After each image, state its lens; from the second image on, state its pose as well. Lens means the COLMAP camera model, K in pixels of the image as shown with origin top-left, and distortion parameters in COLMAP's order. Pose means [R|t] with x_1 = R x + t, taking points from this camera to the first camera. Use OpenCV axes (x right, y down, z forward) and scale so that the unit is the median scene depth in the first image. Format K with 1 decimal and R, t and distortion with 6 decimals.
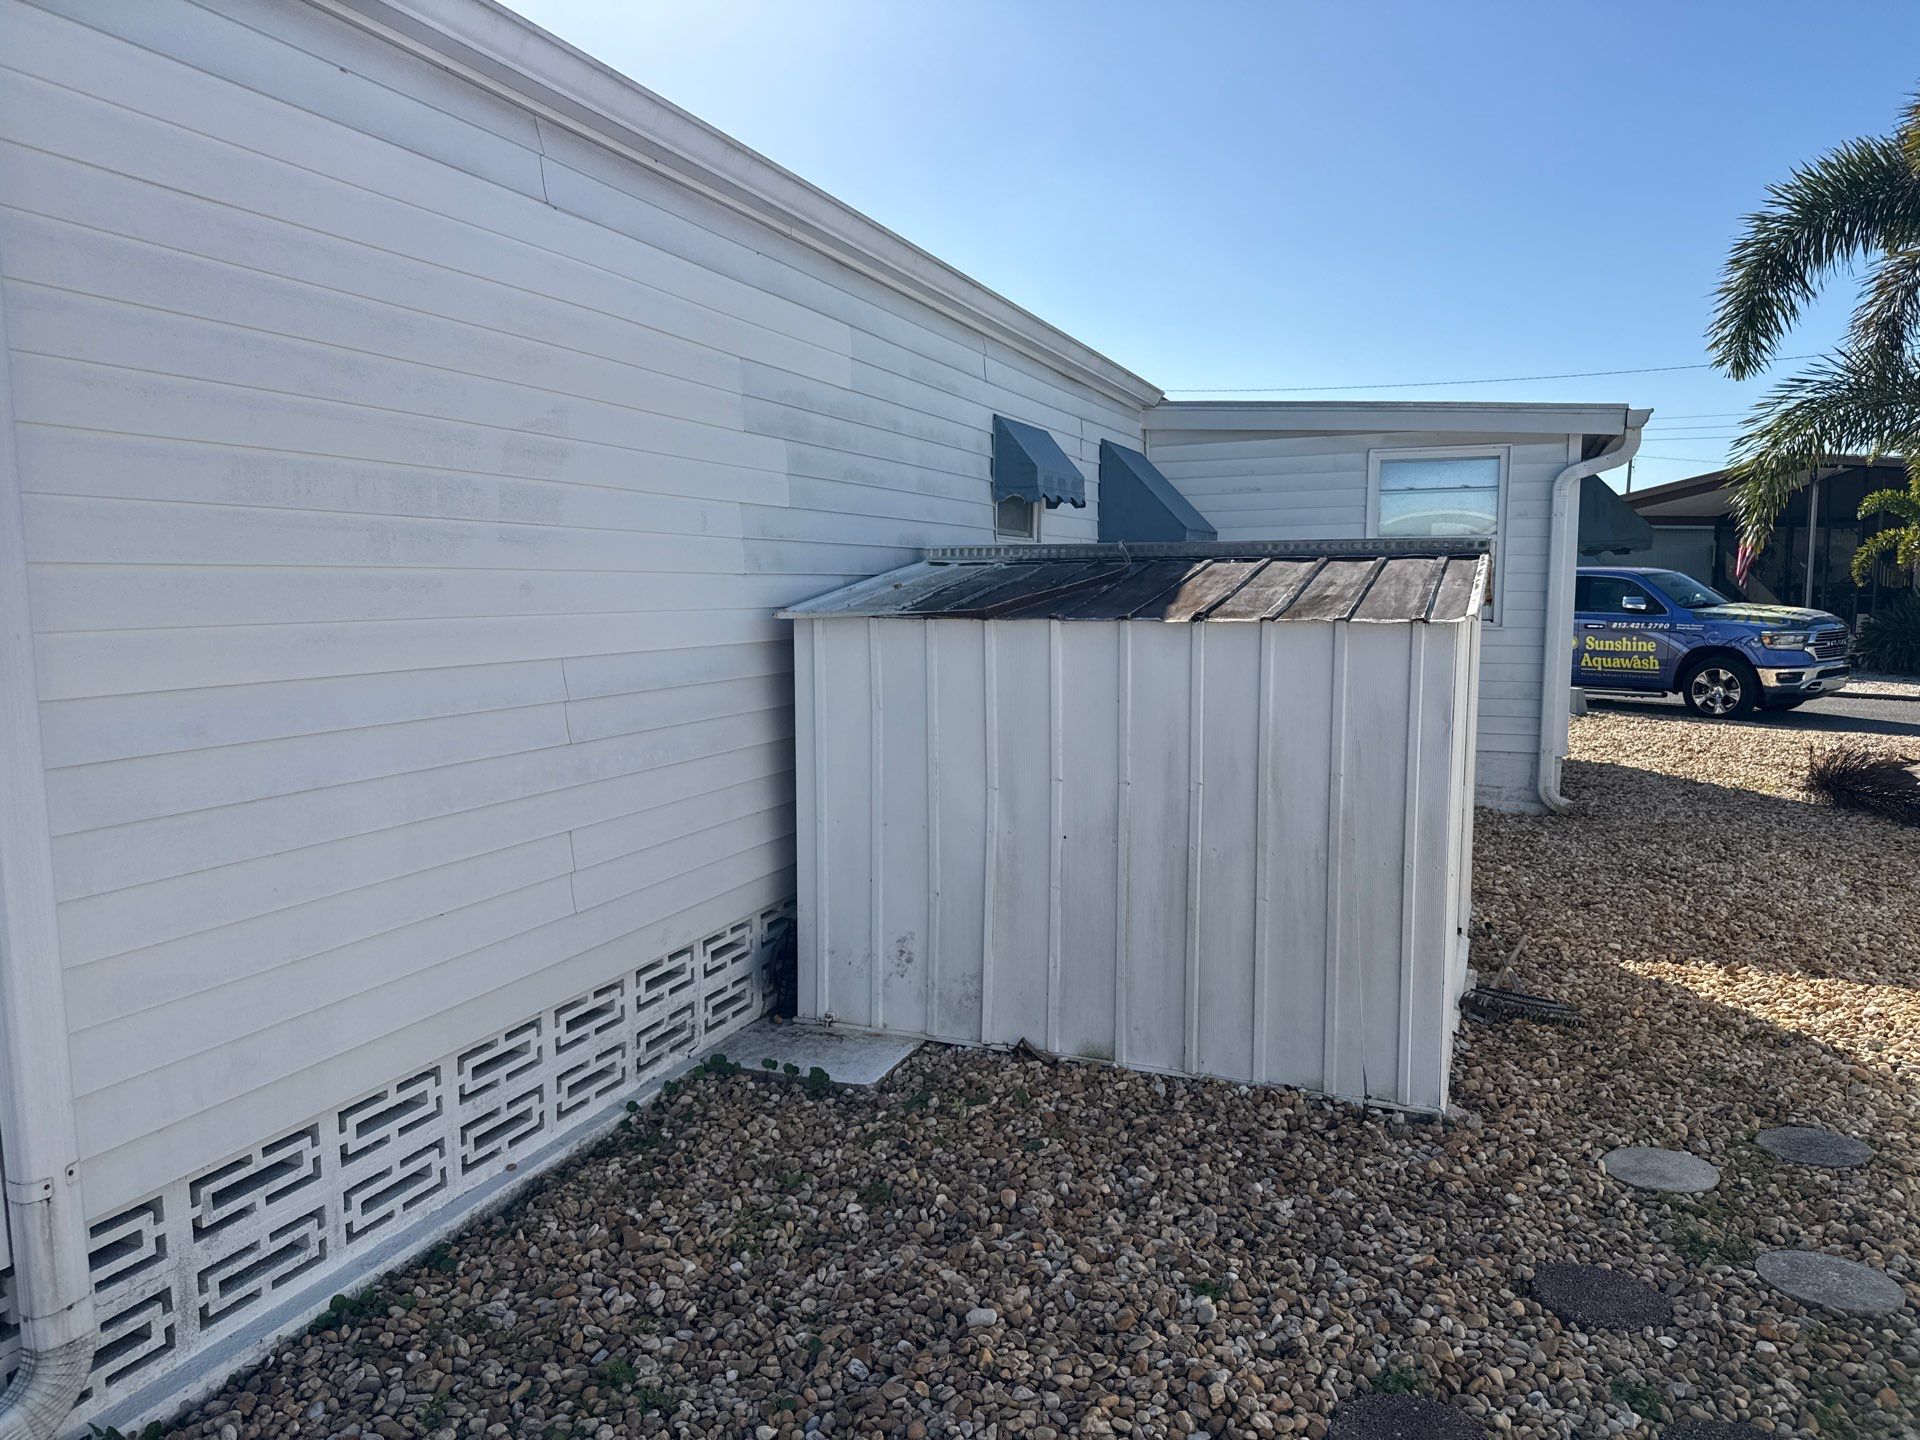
lens RADIAL K [[1366.6, 0, 952.6], [0, 1366.6, 736.1], [0, 0, 1]] dist [-0.002169, -0.001598]
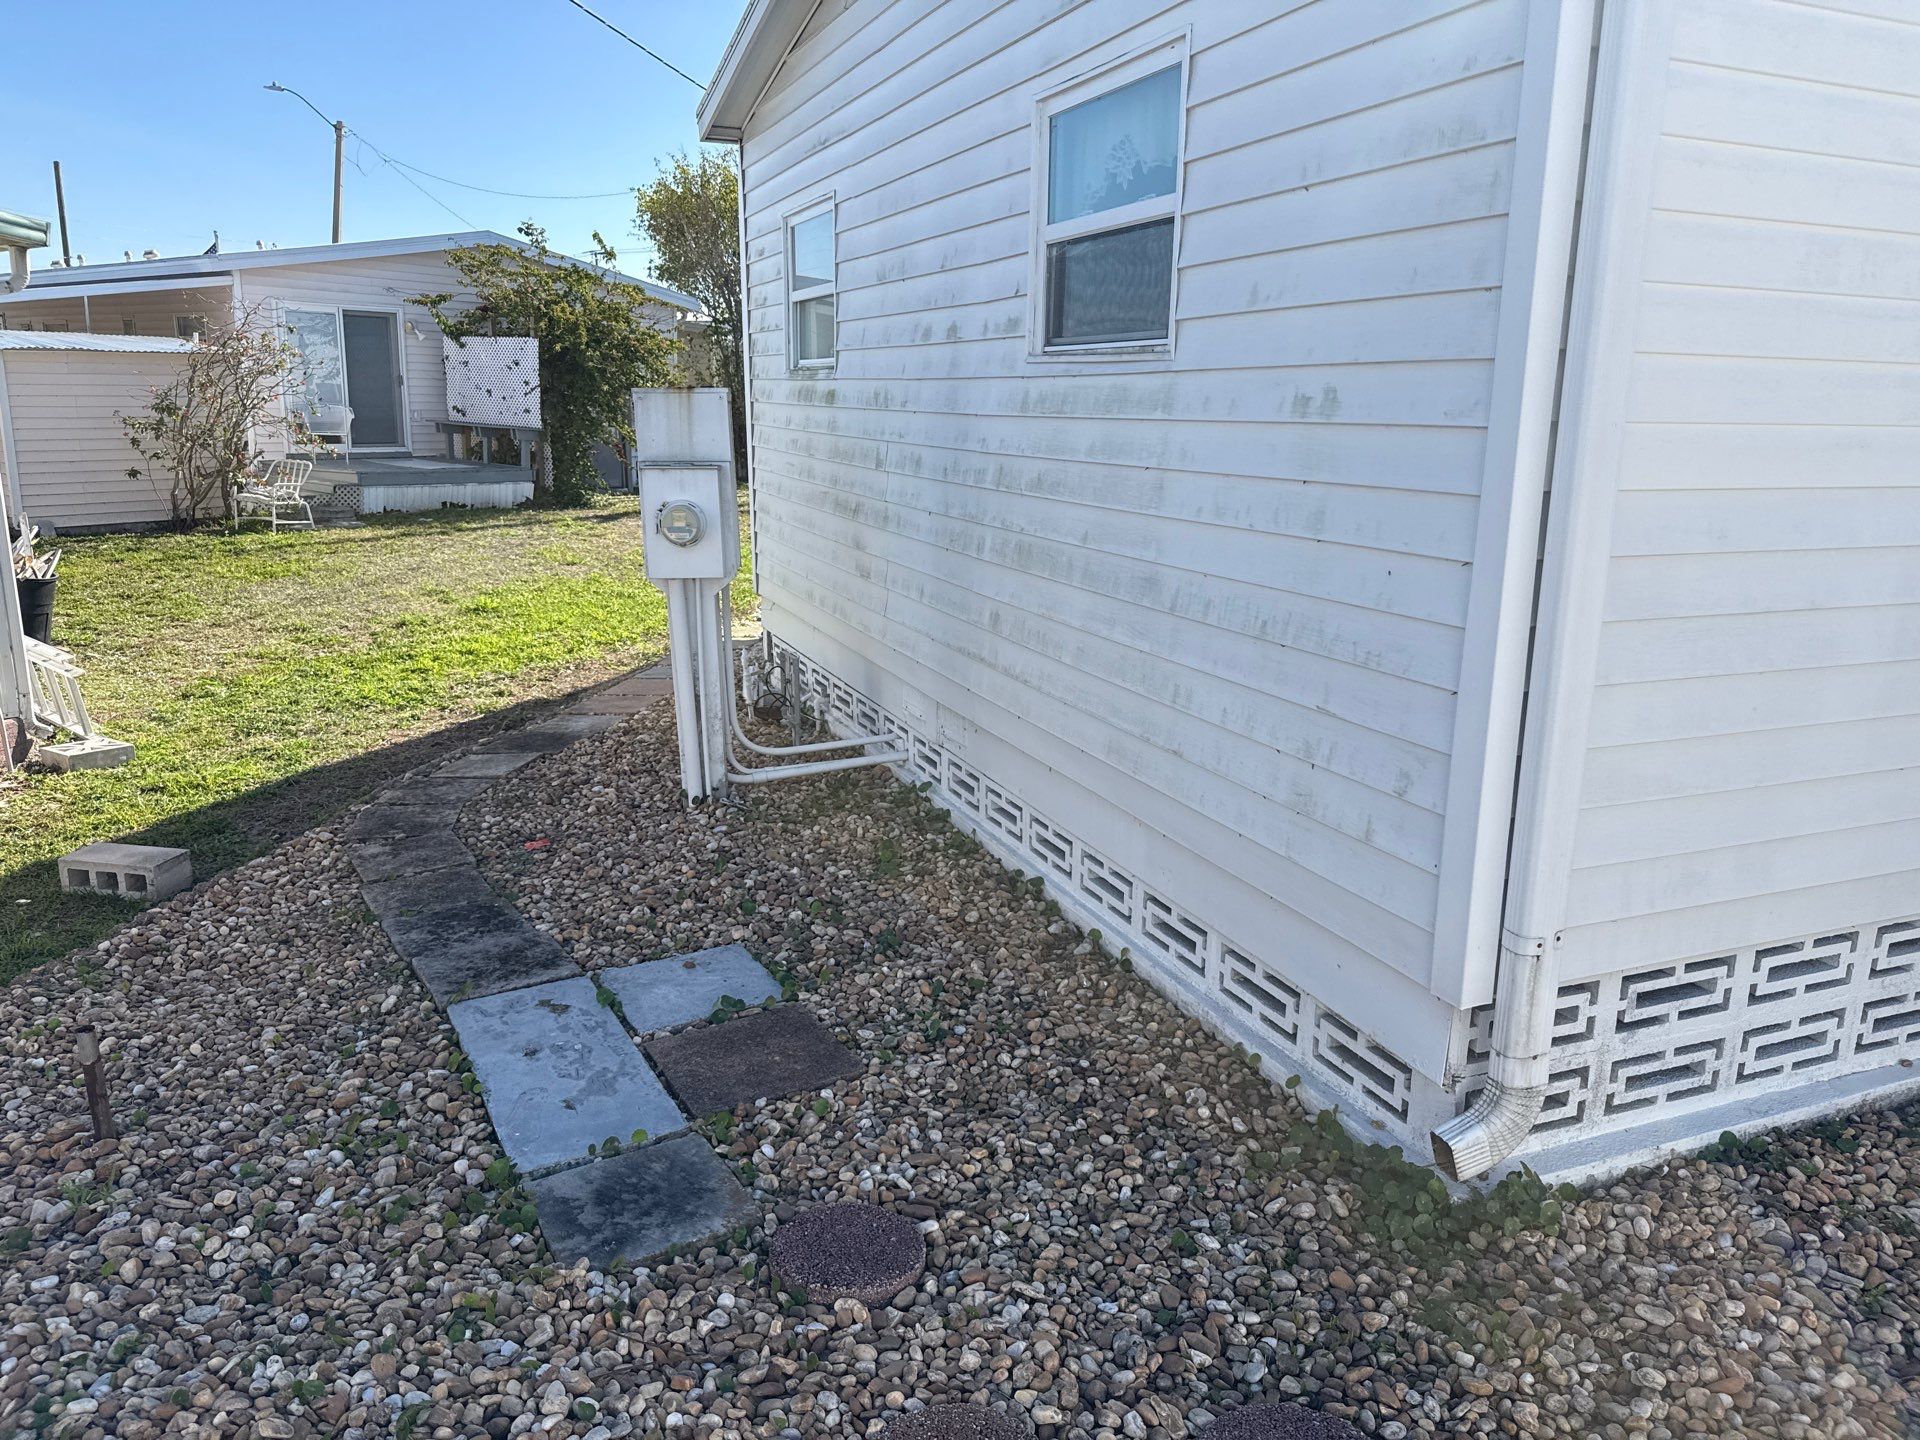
lens RADIAL K [[1362.5, 0, 960.0], [0, 1362.5, 720.0], [0, 0, 1]] dist [0.005779, -0.006934]
pose [[0.681348, 0.184409, -0.708349, -0.166343], [-0.101473, 0.982196, 0.158096, 0.021661], [0.724891, -0.035840, 0.687930, -0.044927]]
